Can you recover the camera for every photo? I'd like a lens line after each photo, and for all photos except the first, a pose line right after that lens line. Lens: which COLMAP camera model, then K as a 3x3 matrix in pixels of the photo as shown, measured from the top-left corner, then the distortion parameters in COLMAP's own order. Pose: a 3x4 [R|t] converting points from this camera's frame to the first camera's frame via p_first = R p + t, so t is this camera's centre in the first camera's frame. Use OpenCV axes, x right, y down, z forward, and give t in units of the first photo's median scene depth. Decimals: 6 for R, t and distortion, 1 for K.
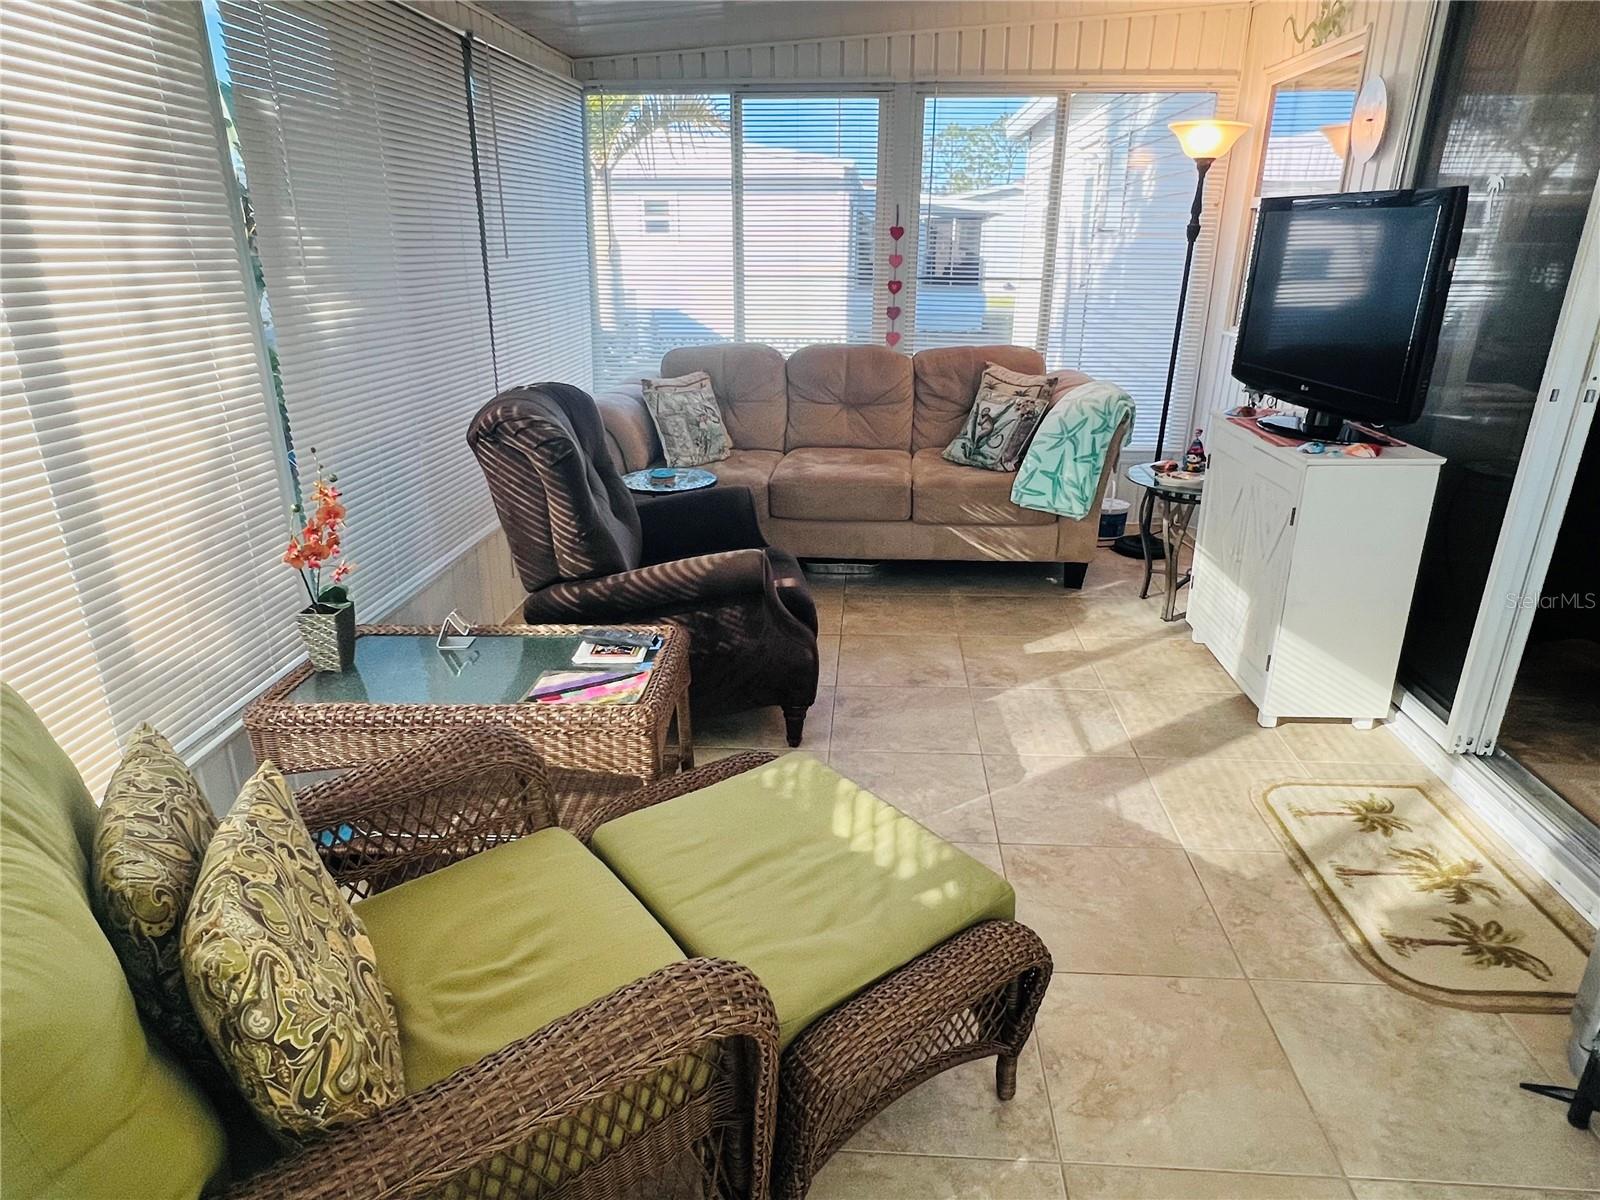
lens RADIAL K [[955.1, 0, 800.0], [0, 955.1, 600.0], [0, 0, 1]] dist [-0.001504, -0.000605]
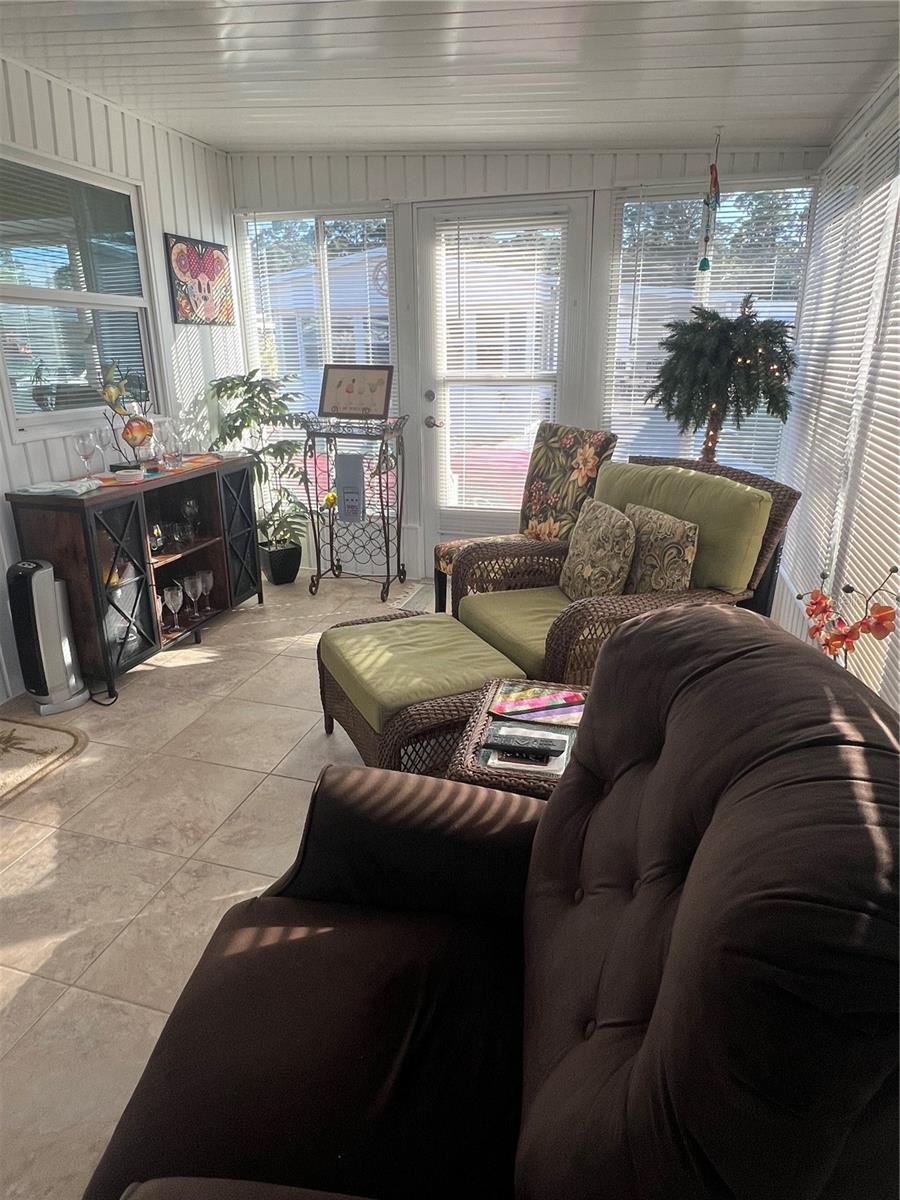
lens RADIAL K [[716.3, 0, 450.0], [0, 716.3, 600.0], [0, 0, 1]] dist [-0.001504, -0.000605]
pose [[-0.980106, -0.066137, 0.187132, -0.257098], [0.070005, 0.767058, 0.637747, -0.554945], [-0.185720, 0.638159, -0.747168, 1.554878]]
